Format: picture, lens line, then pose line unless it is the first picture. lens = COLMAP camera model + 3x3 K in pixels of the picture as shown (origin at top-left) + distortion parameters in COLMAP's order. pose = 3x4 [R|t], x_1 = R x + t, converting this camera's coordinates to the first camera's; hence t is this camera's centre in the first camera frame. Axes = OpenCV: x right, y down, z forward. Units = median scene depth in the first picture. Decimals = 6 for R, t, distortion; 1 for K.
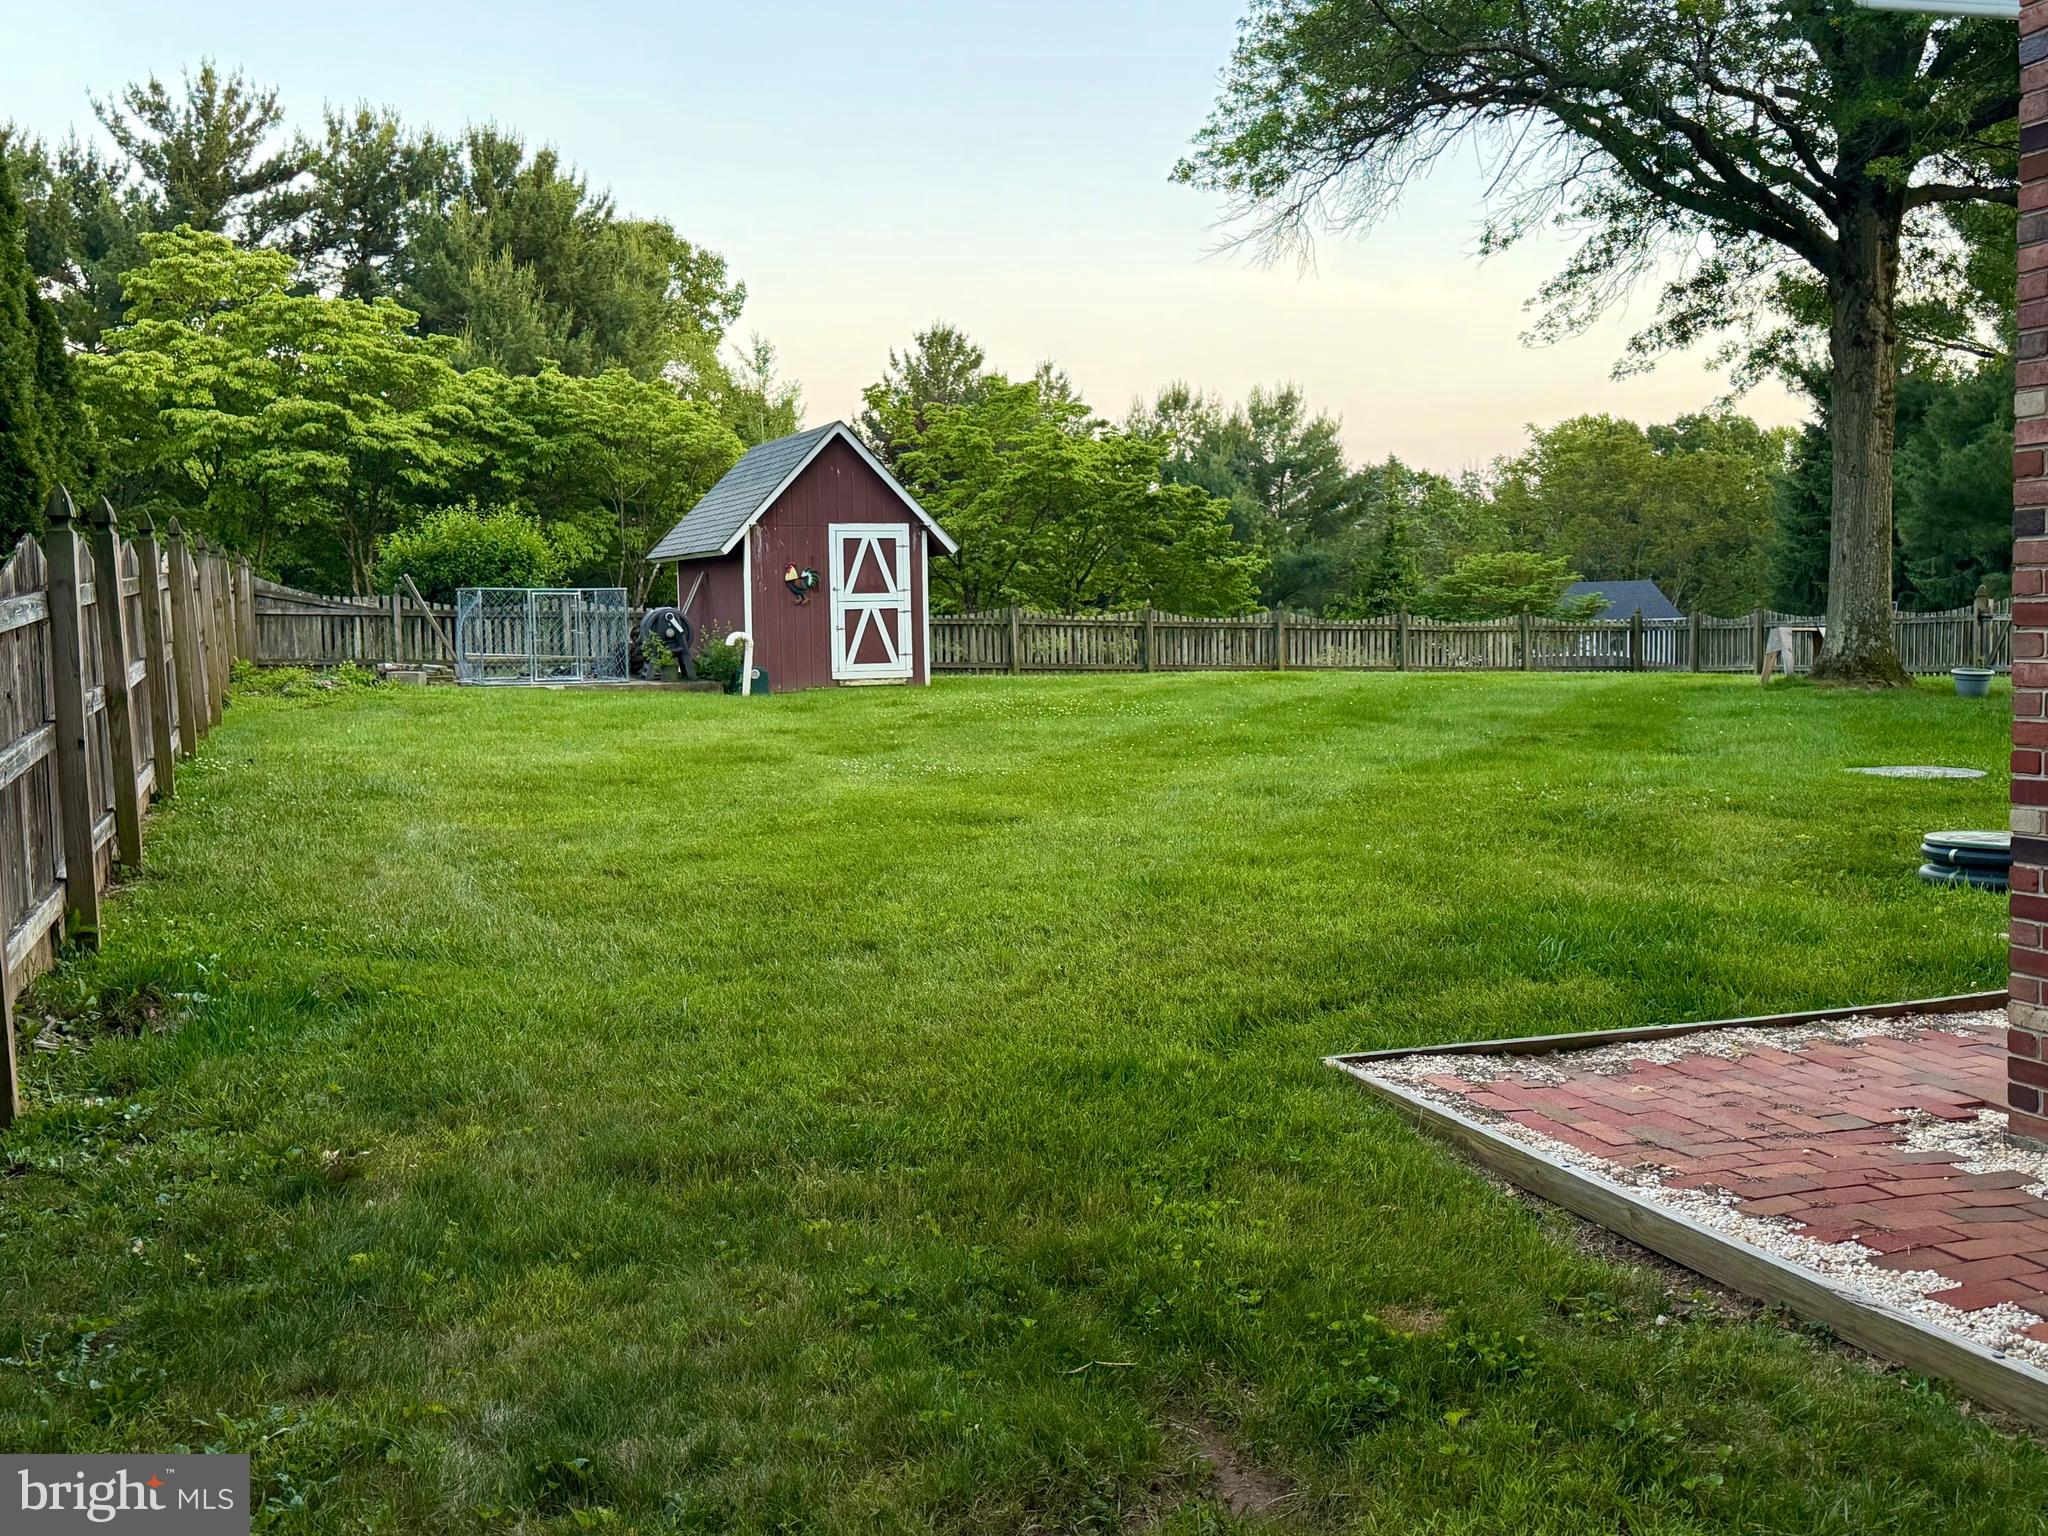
lens RADIAL K [[2143.5, 0, 1023.7], [0, 2143.5, 770.8], [0, 0, 1]] dist [-0.009654, 0.000000]
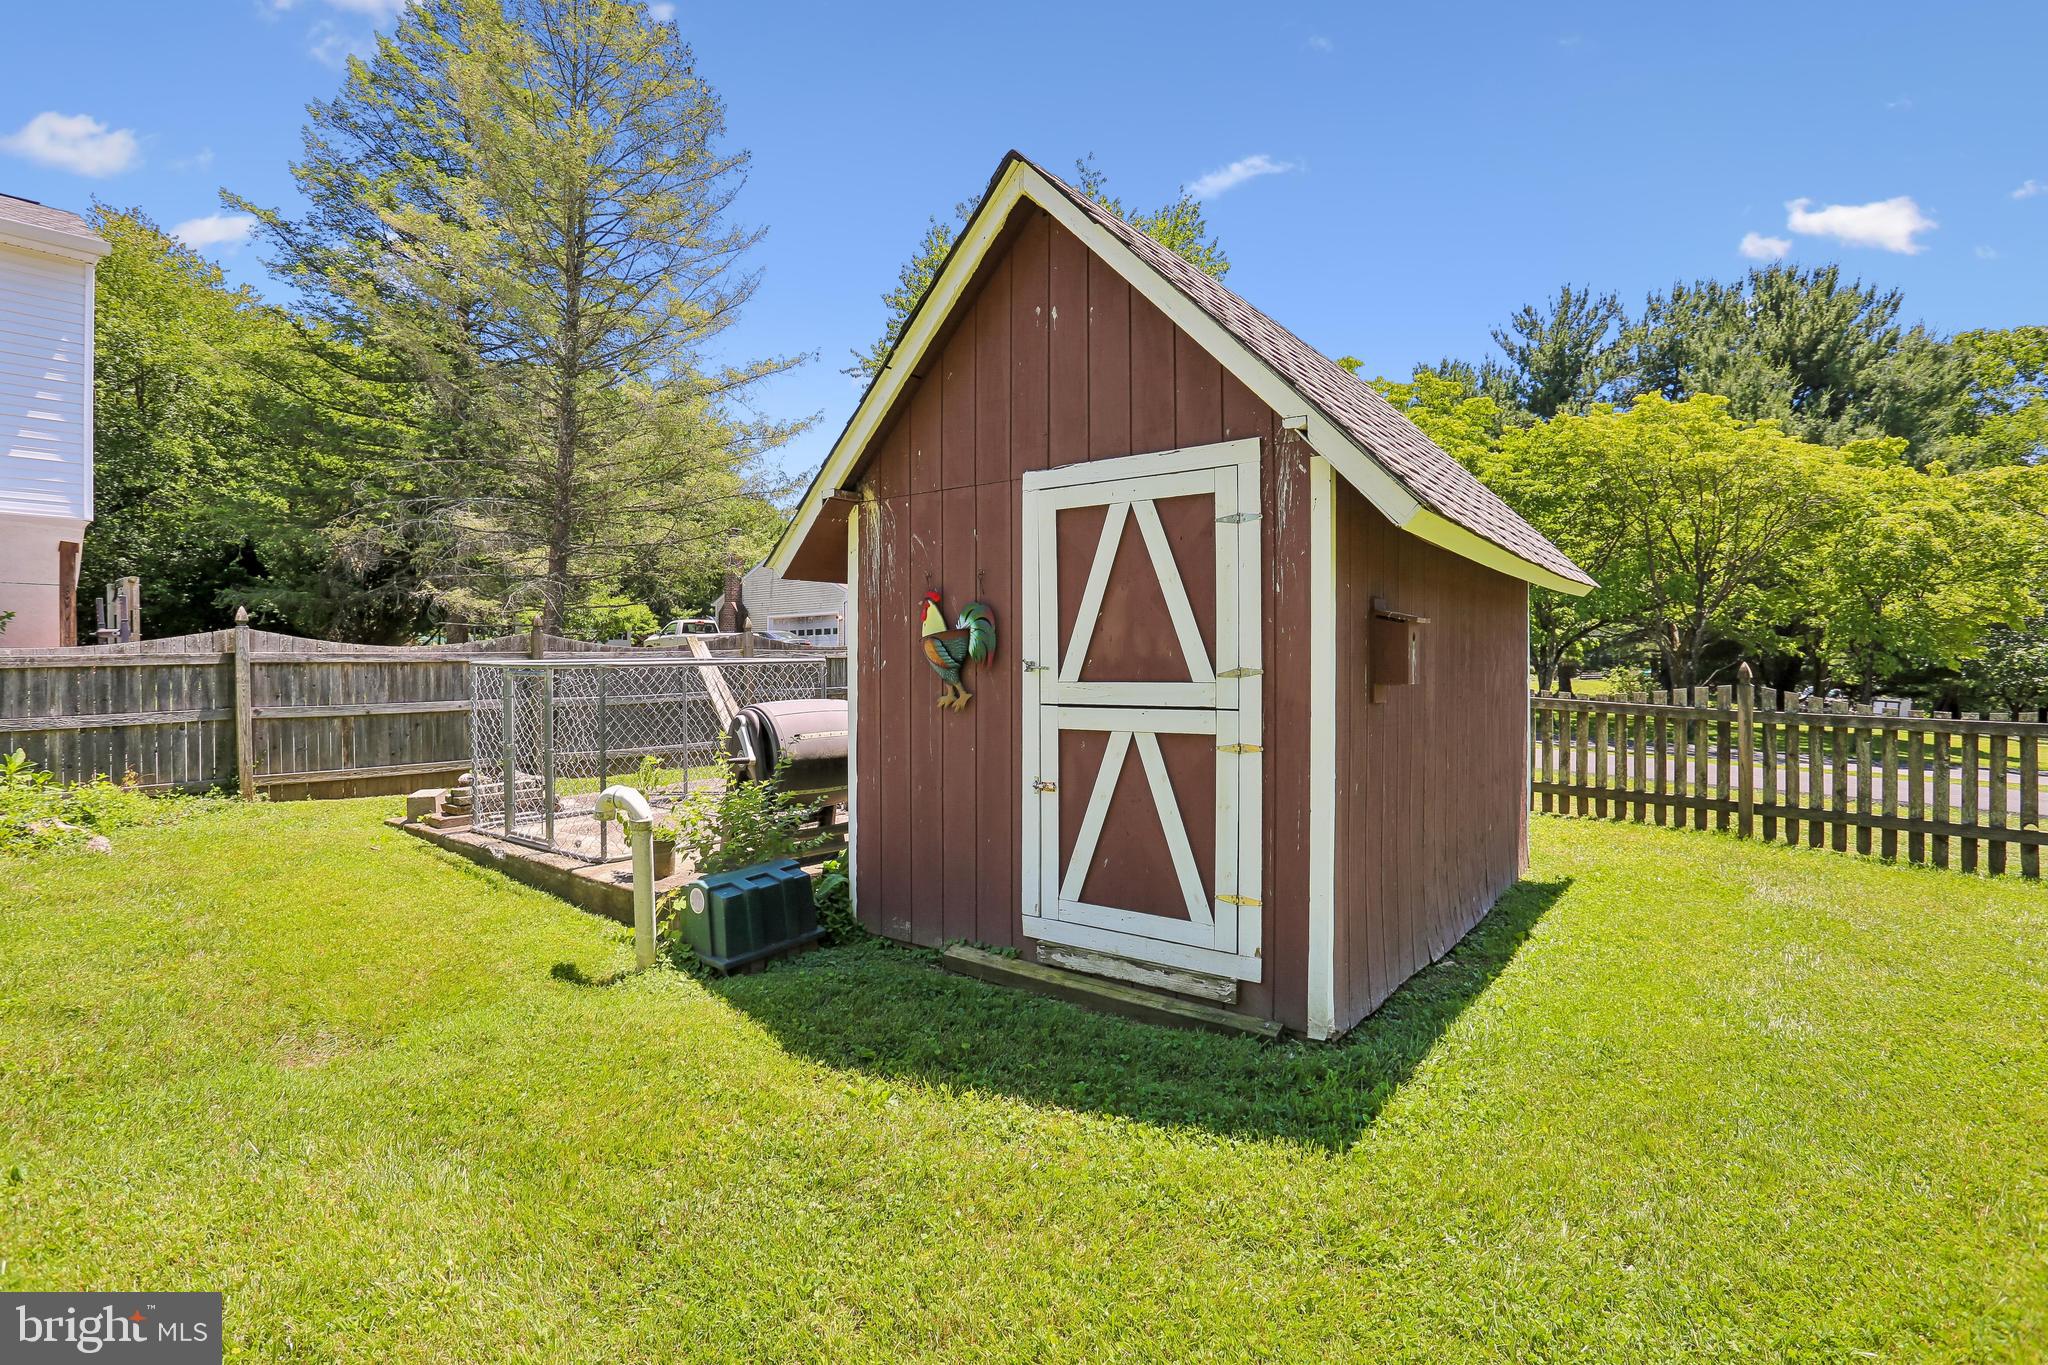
lens RADIAL K [[994.9, 0, 1024.4], [0, 994.9, 677.4], [0, 0, 1]] dist [-0.046499, 0.007197]
pose [[0.499491, 0.030866, -0.865769, 0.043523], [-0.074219, 0.997215, -0.007267, -0.081141], [0.863134, 0.067886, 0.500391, 0.913972]]
